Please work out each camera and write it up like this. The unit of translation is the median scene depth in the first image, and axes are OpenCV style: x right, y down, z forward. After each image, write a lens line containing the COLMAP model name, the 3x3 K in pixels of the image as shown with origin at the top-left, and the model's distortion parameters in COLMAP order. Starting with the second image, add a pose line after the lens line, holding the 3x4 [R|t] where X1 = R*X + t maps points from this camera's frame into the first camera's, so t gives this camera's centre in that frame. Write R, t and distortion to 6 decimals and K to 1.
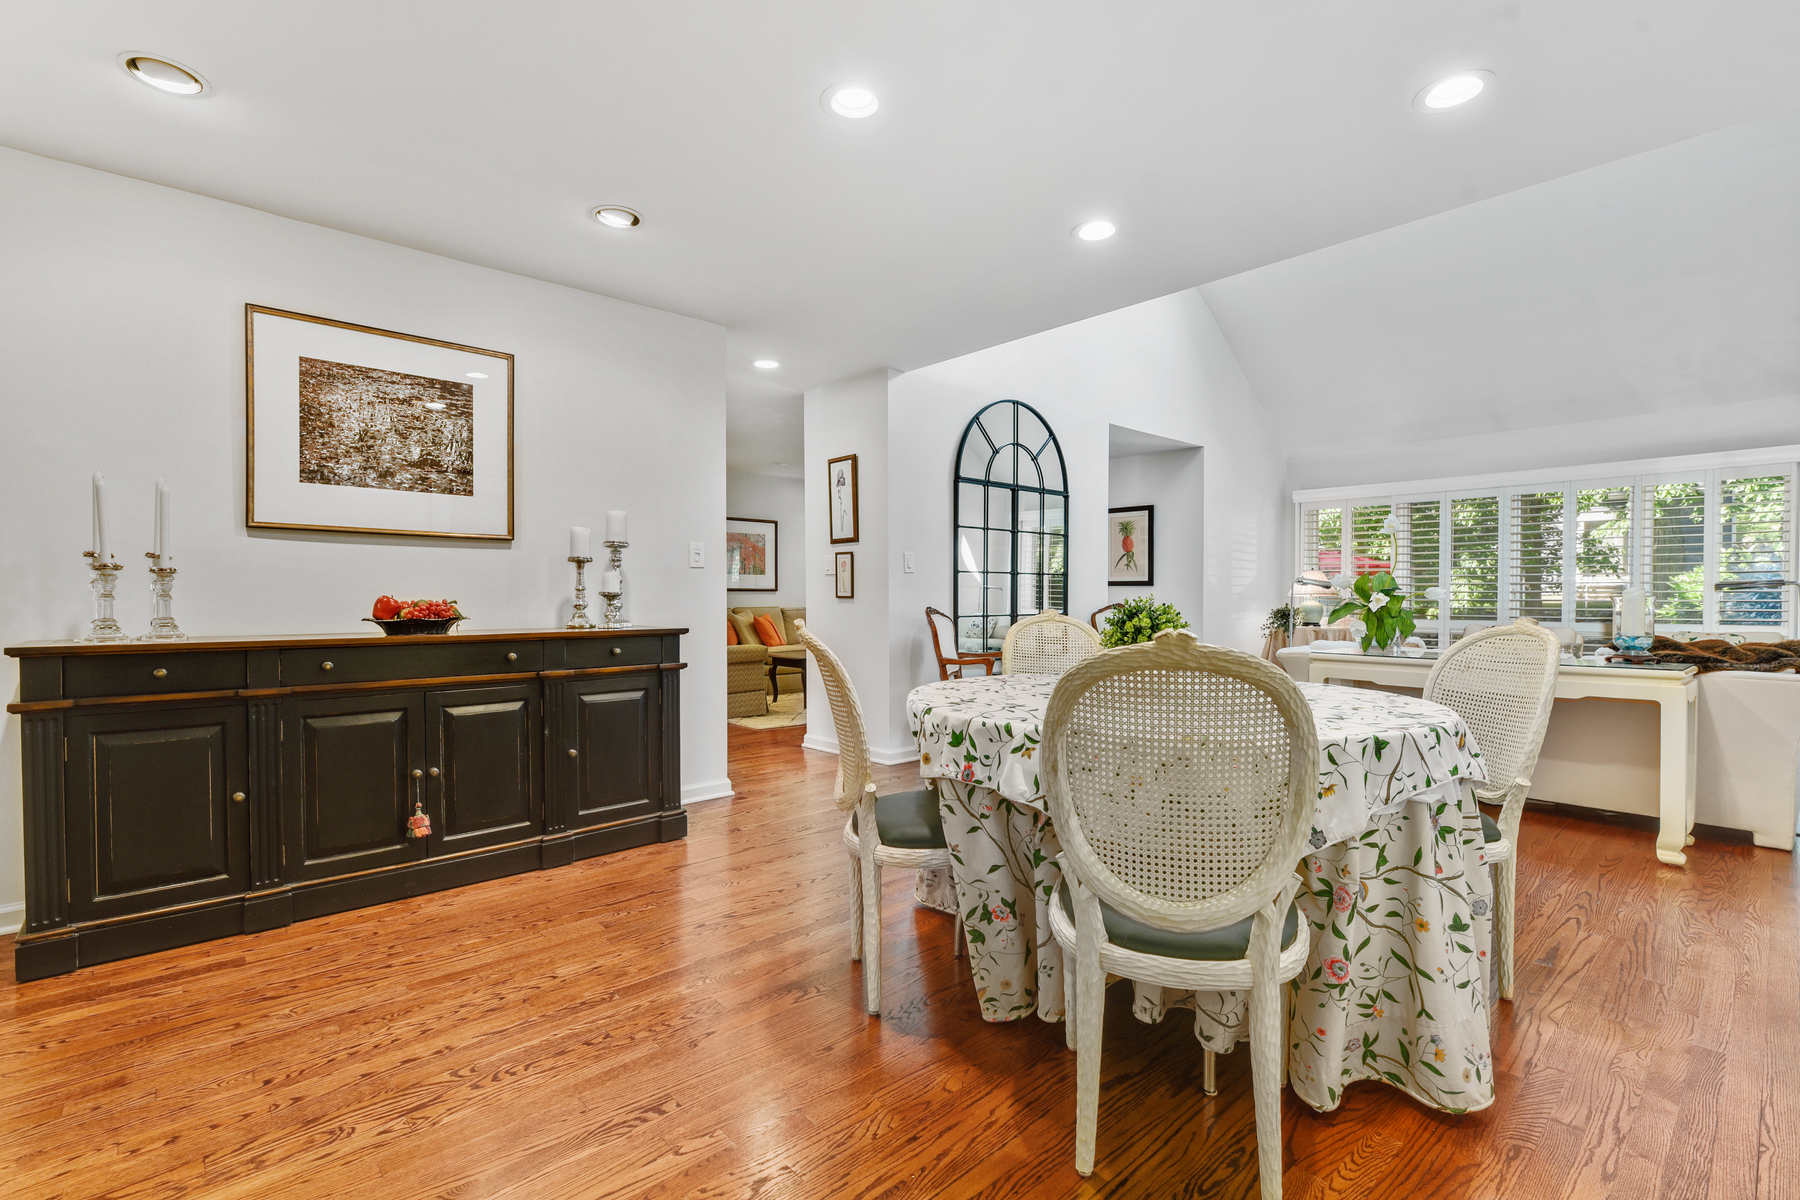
lens RADIAL K [[810.4, 0, 886.1], [0, 810.4, 597.5], [0, 0, 1]] dist [0.000871, -0.001537]
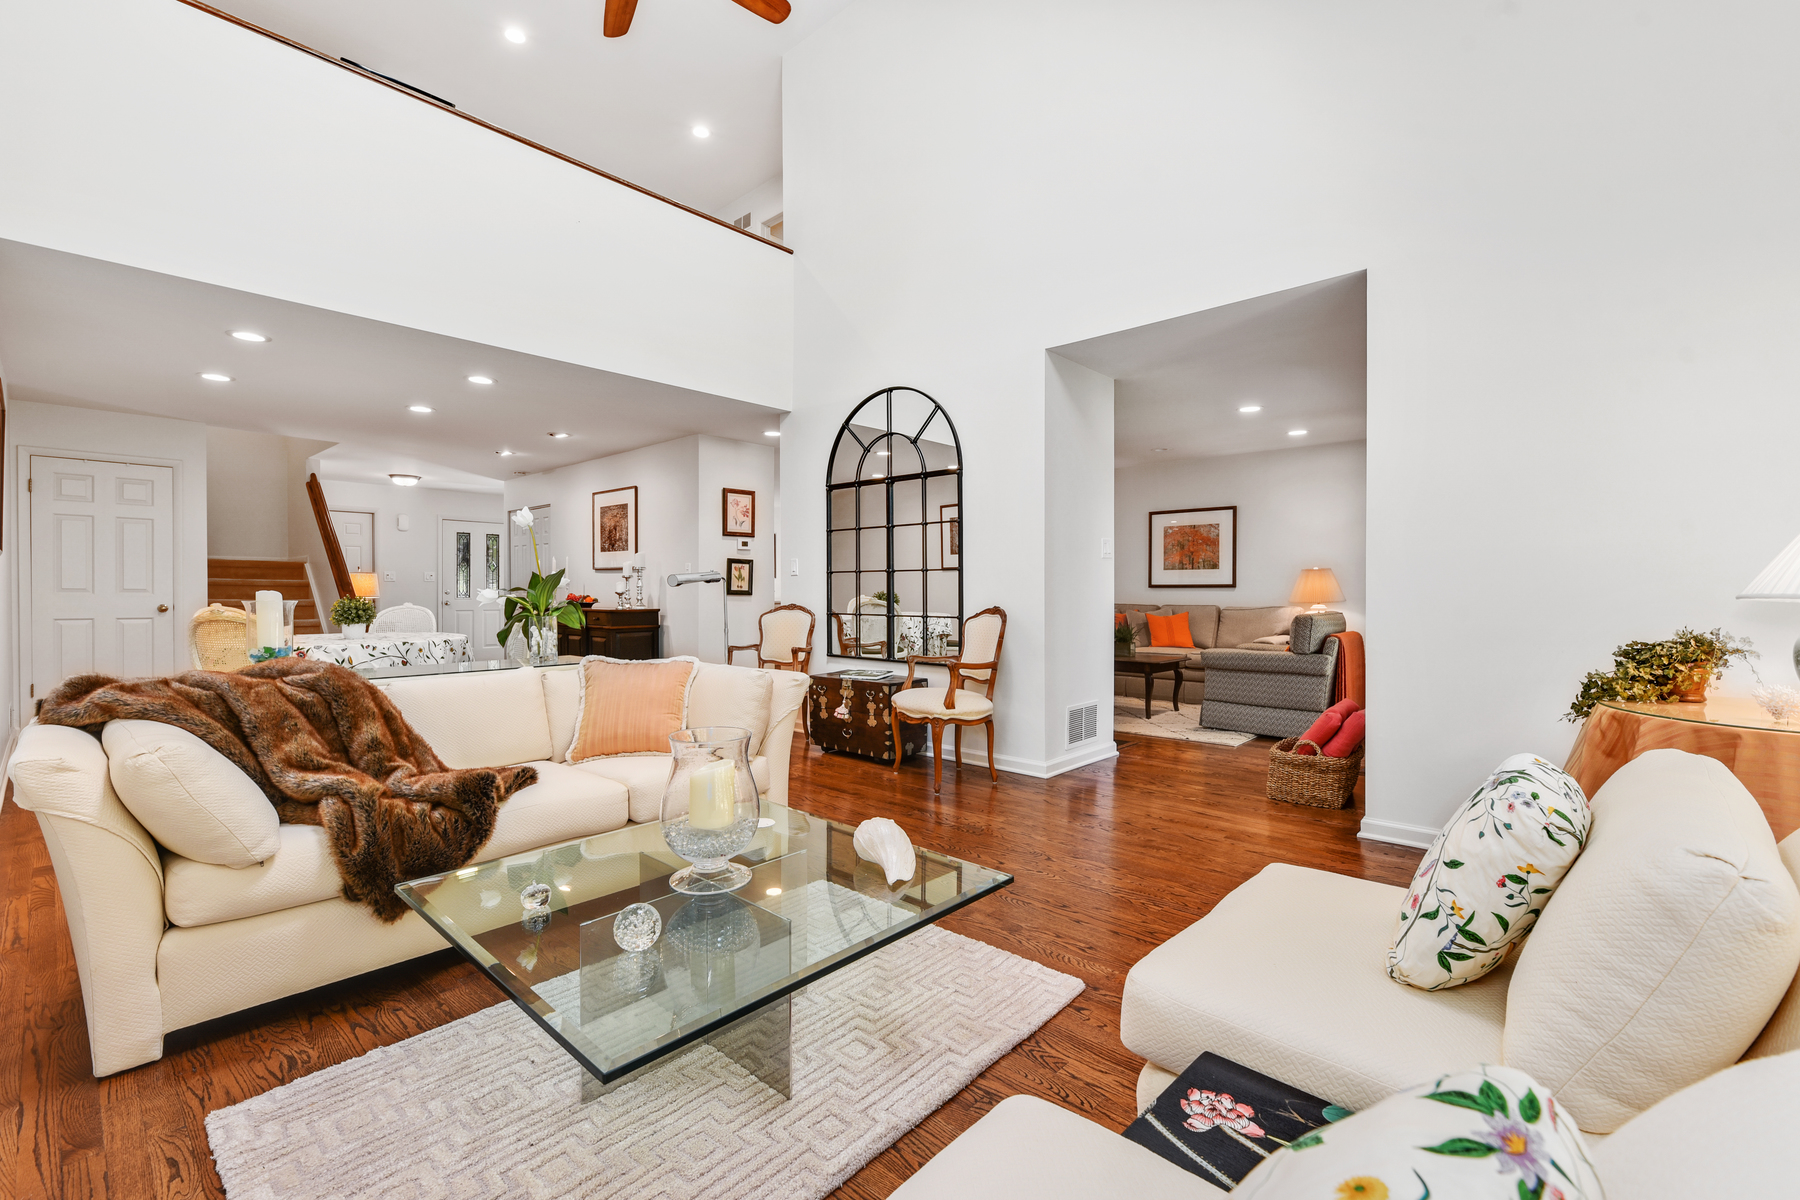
lens RADIAL K [[789.2, 0, 894.7], [0, 789.2, 599.4], [0, 0, 1]] dist [0.004078, 0.000160]
pose [[0.092356, 0.015237, -0.995609, 1.076718], [-0.002255, 0.999884, 0.015094, -0.011686], [0.995723, 0.000851, 0.092380, 0.924911]]
